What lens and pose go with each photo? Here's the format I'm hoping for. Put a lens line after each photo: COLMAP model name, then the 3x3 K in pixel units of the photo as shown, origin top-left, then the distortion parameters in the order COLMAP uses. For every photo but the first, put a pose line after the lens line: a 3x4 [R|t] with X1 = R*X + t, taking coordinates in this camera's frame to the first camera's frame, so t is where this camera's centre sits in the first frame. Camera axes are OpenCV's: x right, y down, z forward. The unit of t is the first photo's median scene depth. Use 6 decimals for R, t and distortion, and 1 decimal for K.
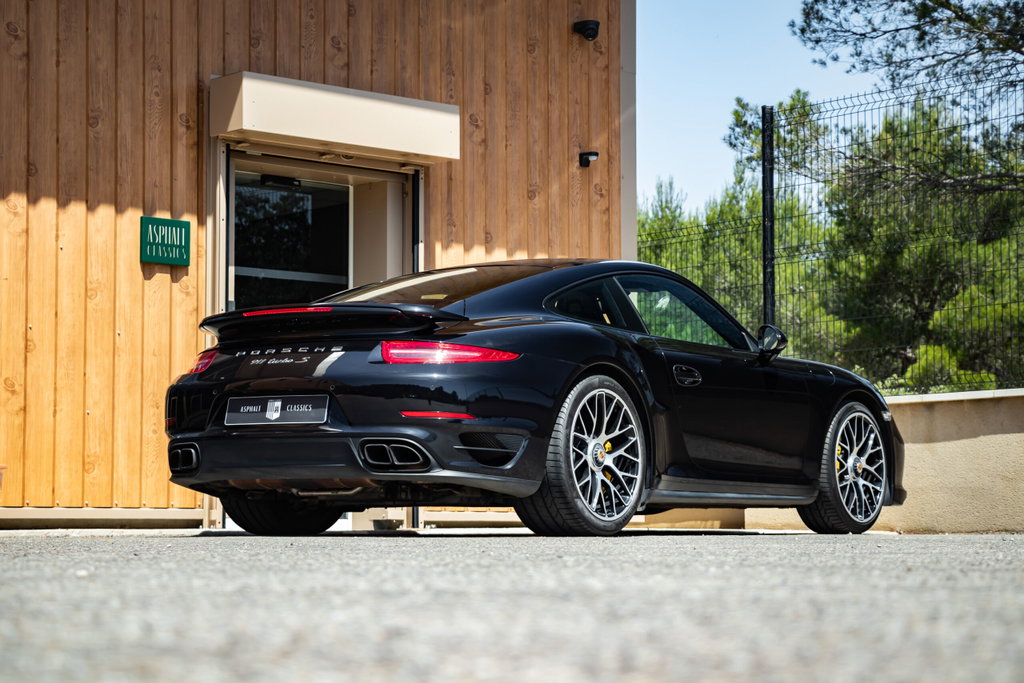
lens RADIAL K [[2276.4, 0, 512.0], [0, 2276.4, 341.5], [0, 0, 1]] dist [0.225953, 0.175868]
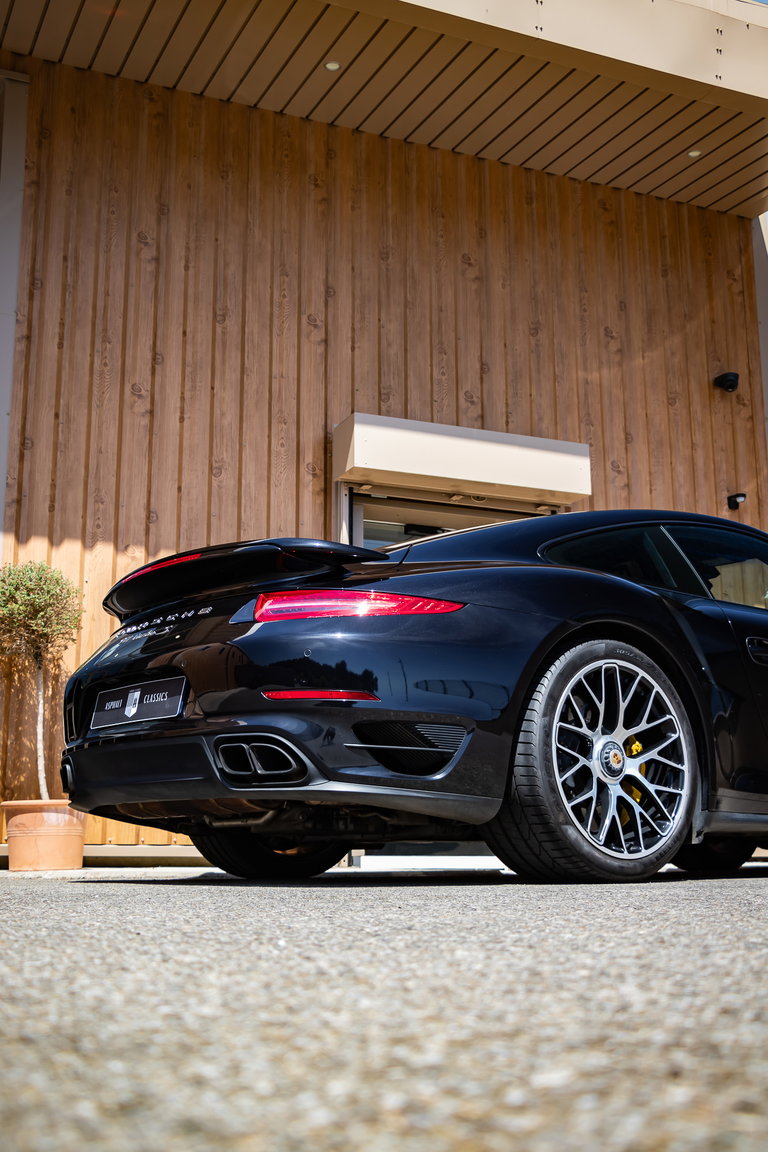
lens RADIAL K [[1354.7, 0, 387.4], [0, 1354.7, 555.4], [0, 0, 1]] dist [-0.064258, -0.000702]
pose [[0.954099, -0.071101, -0.290928, 0.069270], [0.029791, 0.989124, -0.144037, 0.033604], [0.298005, 0.128759, 0.945841, 0.439321]]
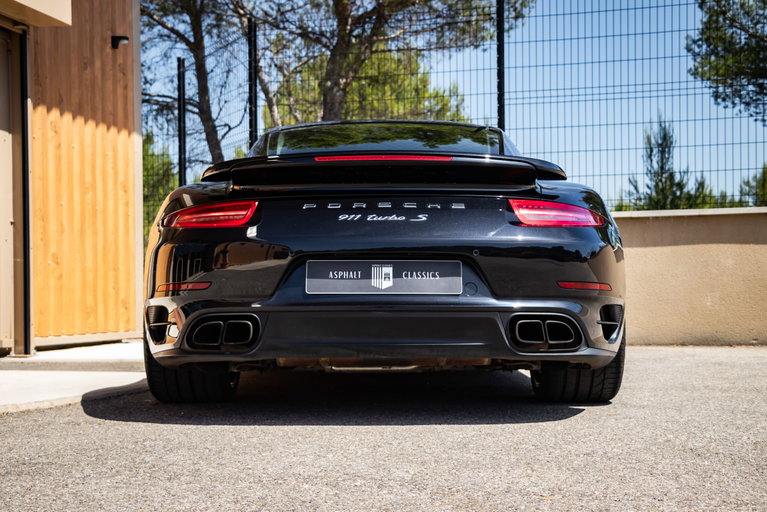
lens RADIAL K [[1155.8, 0, 383.5], [0, 1155.8, 256.0], [0, 0, 1]] dist [0.175171, 0.004005]
pose [[0.823788, 0.011957, 0.566772, -0.242103], [-0.042105, 0.998307, 0.040138, 0.003993], [-0.565332, -0.056929, 0.822897, 0.465873]]
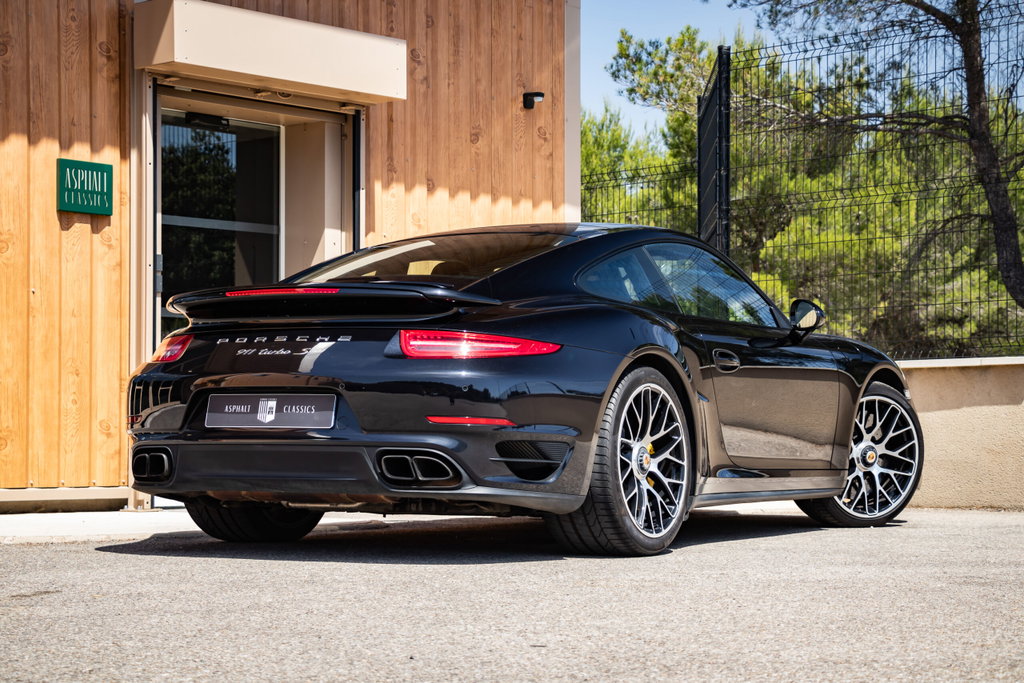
lens RADIAL K [[2103.2, 0, 513.3], [0, 2103.2, 362.0], [0, 0, 1]] dist [0.241369, 0.302099]
pose [[0.996083, 0.005747, 0.088235, -0.058971], [-0.010214, 0.998684, 0.050263, -0.019415], [-0.087830, -0.050967, 0.994831, 0.162455]]
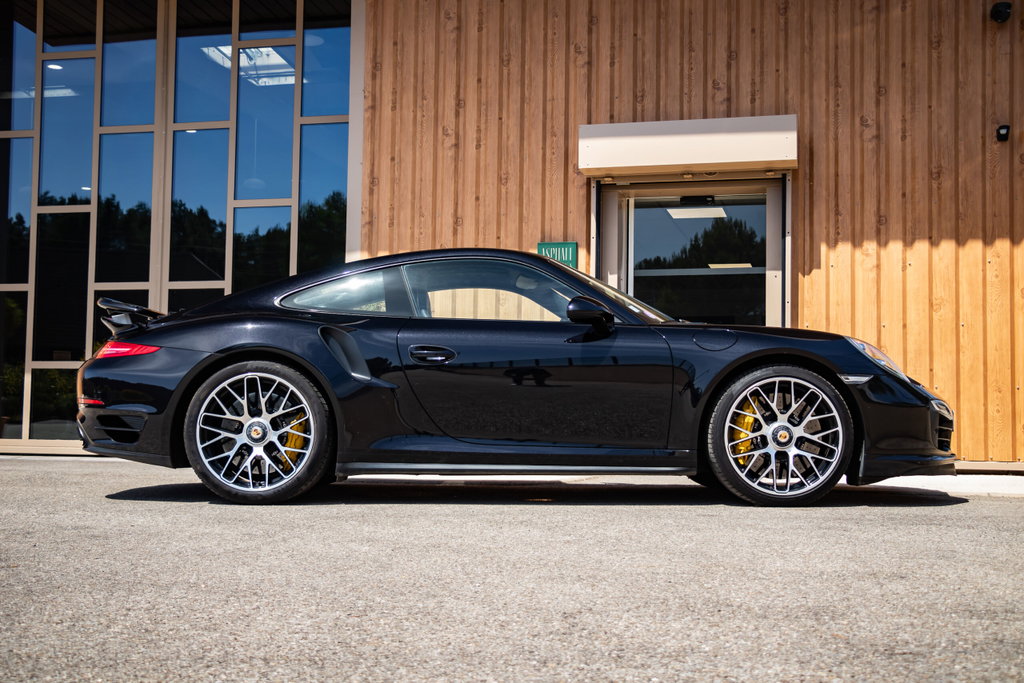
lens RADIAL K [[1235.6, 0, 512.0], [0, 1235.6, 341.5], [0, 0, 1]] dist [0.010499, 0.026851]
pose [[0.565579, -0.045861, -0.823418, 0.447559], [0.058010, 0.998192, -0.015749, 0.016271], [0.822651, -0.038859, 0.567217, 0.558667]]
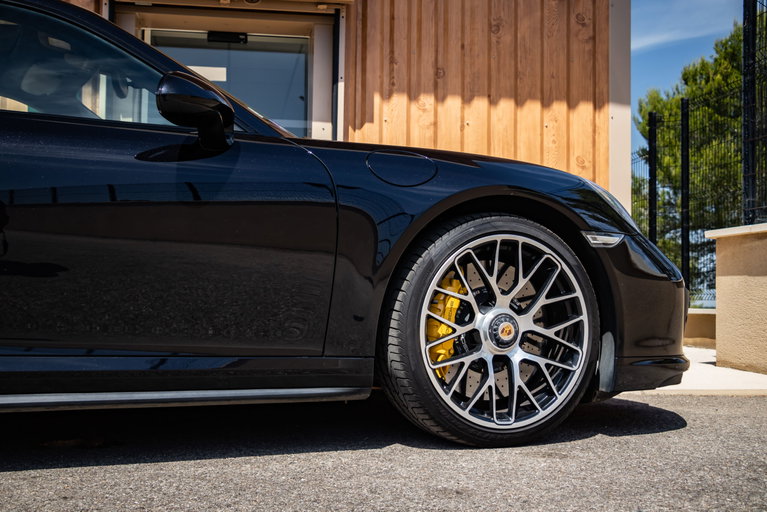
lens RADIAL K [[968.5, 0, 361.3], [0, 968.5, 255.4], [0, 0, 1]] dist [-0.011852, -0.001556]
pose [[0.837355, -0.009977, -0.546568, 0.224434], [0.032372, 0.998984, 0.031359, 0.024727], [0.545700, -0.043952, 0.836827, 0.695954]]
